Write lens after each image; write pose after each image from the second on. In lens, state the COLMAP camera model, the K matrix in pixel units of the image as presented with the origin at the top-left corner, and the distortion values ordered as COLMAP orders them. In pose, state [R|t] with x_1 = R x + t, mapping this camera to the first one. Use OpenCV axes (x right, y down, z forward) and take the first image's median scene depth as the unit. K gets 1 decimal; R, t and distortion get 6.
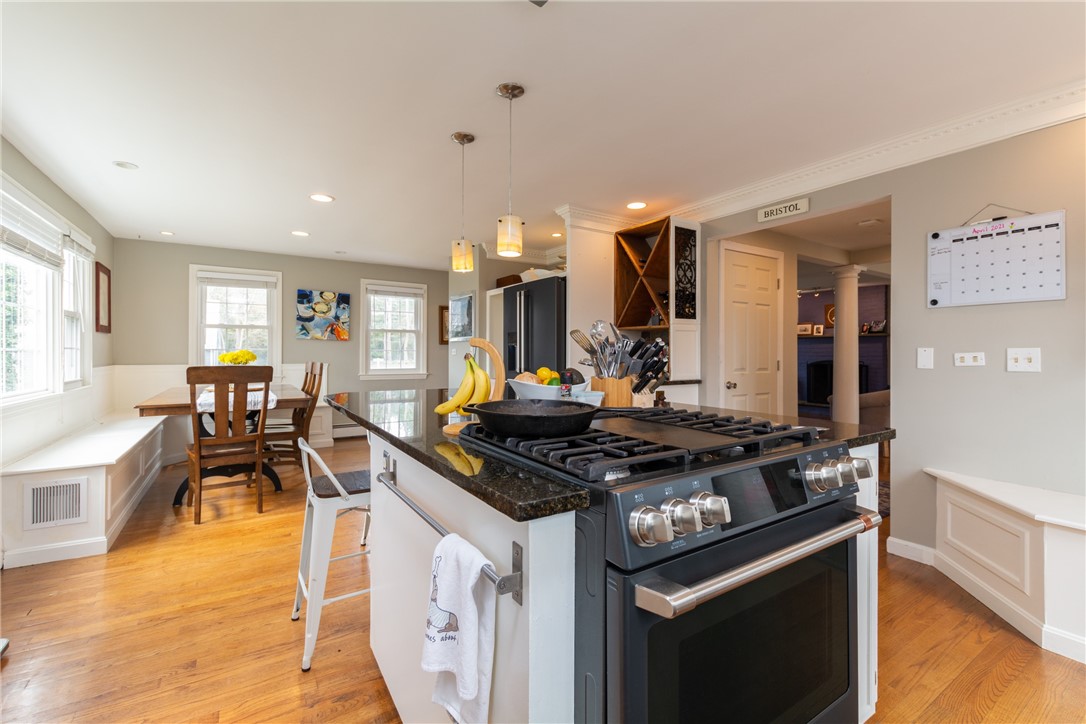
lens RADIAL K [[464.2, 0, 564.7], [0, 464.2, 349.6], [0, 0, 1]] dist [-0.013406, 0.000459]
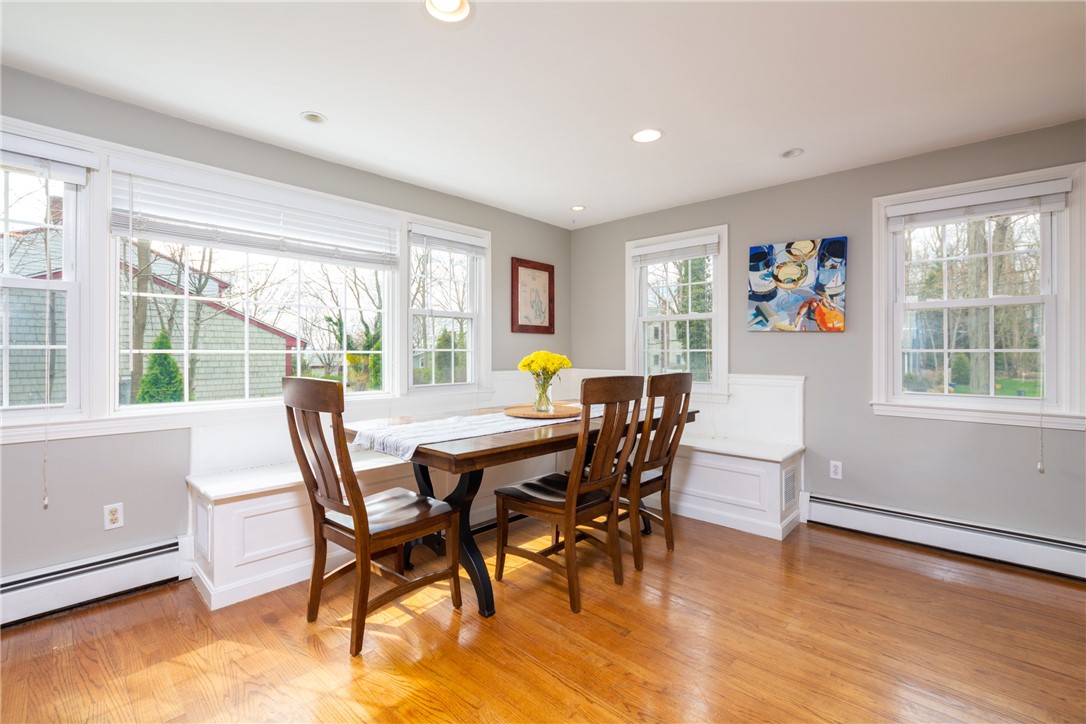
lens RADIAL K [[464.2, 0, 564.7], [0, 464.2, 349.6], [0, 0, 1]] dist [-0.013406, 0.000459]
pose [[0.235221, -0.009545, -0.971895, -0.063321], [0.007718, 0.999939, -0.007952, 0.002218], [0.971911, -0.005631, 0.235280, 0.630475]]
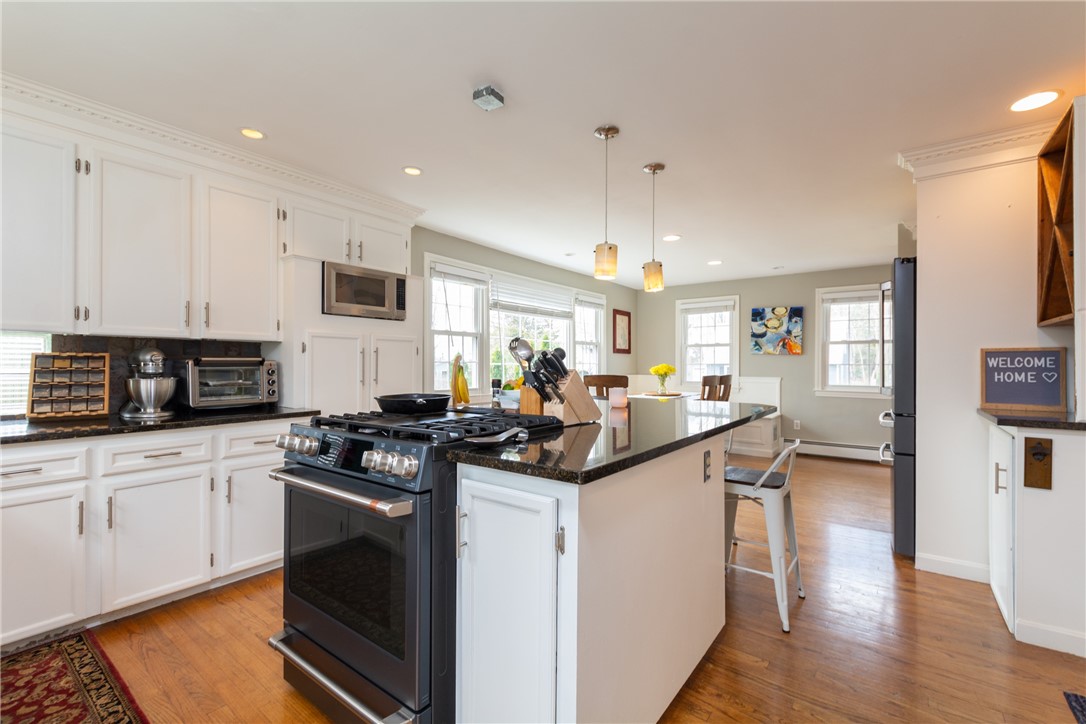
lens RADIAL K [[480.0, 0, 543.0], [0, 480.0, 362.0], [0, 0, 1]] dist [-0.015680, 0.000180]
pose [[0.312443, -0.009241, -0.949891, 0.337384], [0.004010, 0.999957, -0.008409, 0.002745], [0.949928, -0.001181, 0.312467, 0.178978]]
